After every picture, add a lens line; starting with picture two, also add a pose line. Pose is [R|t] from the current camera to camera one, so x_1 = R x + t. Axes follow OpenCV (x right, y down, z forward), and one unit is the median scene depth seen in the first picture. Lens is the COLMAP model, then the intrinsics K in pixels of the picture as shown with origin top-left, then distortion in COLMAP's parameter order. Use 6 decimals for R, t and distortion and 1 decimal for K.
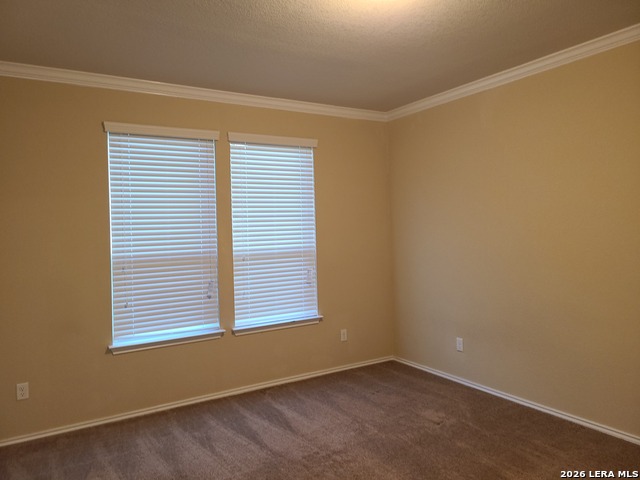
lens RADIAL K [[486.7, 0, 314.8], [0, 486.7, 227.2], [0, 0, 1]] dist [0.064612, -0.039513]
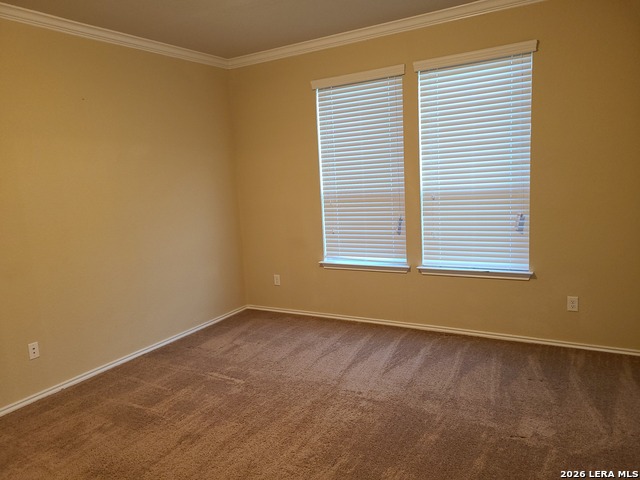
lens RADIAL K [[486.7, 0, 323.2], [0, 486.7, 240.4], [0, 0, 1]] dist [0.064612, -0.039513]
pose [[0.461397, 0.121178, -0.878879, 0.622716], [0.046121, 0.986013, 0.160162, -0.016143], [0.885994, -0.114433, 0.449355, 0.384186]]
